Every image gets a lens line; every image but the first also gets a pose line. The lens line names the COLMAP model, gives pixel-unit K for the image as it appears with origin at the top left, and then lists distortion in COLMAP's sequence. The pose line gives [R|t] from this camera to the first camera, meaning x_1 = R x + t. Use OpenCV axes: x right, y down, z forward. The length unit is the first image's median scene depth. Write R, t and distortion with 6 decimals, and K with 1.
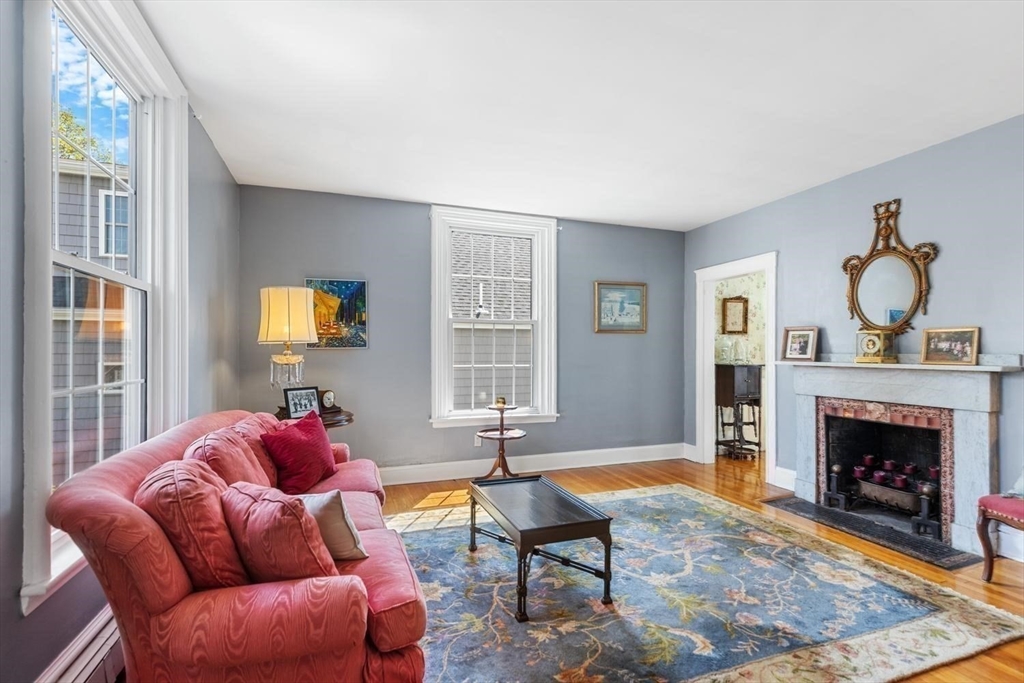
lens RADIAL K [[462.6, 0, 514.0], [0, 462.6, 347.0], [0, 0, 1]] dist [0.010676, -0.001927]
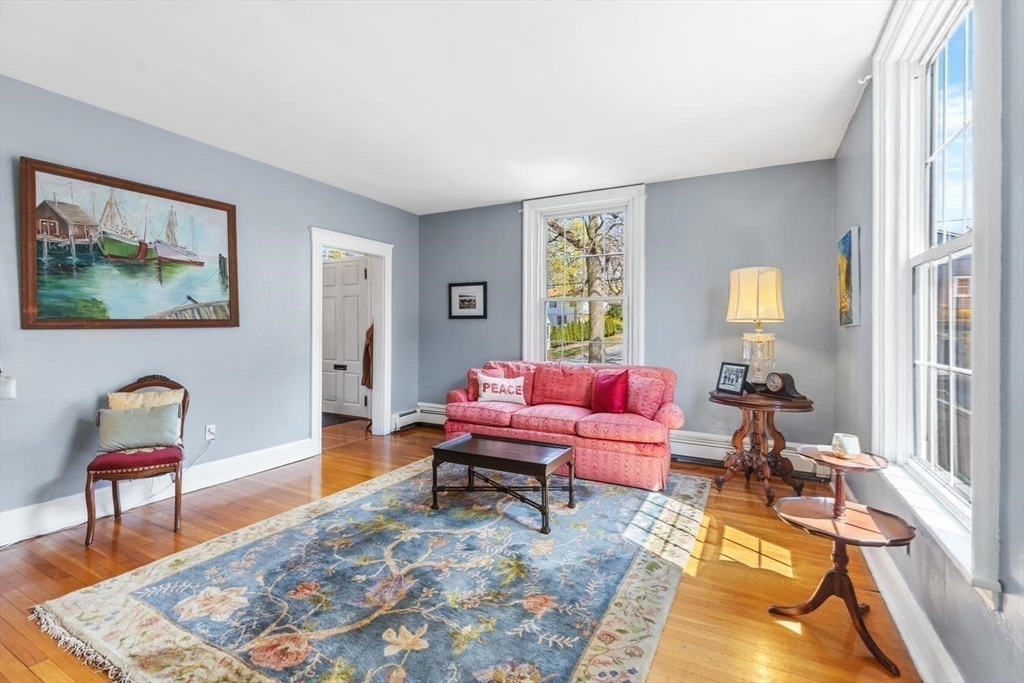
lens RADIAL K [[462.6, 0, 510.2], [0, 462.6, 331.5], [0, 0, 1]] dist [0.010676, -0.001927]
pose [[-0.736923, 0.003160, -0.675970, 0.675664], [-0.002773, 0.999967, 0.007698, 0.008621], [0.675971, 0.007547, -0.736889, 1.513812]]
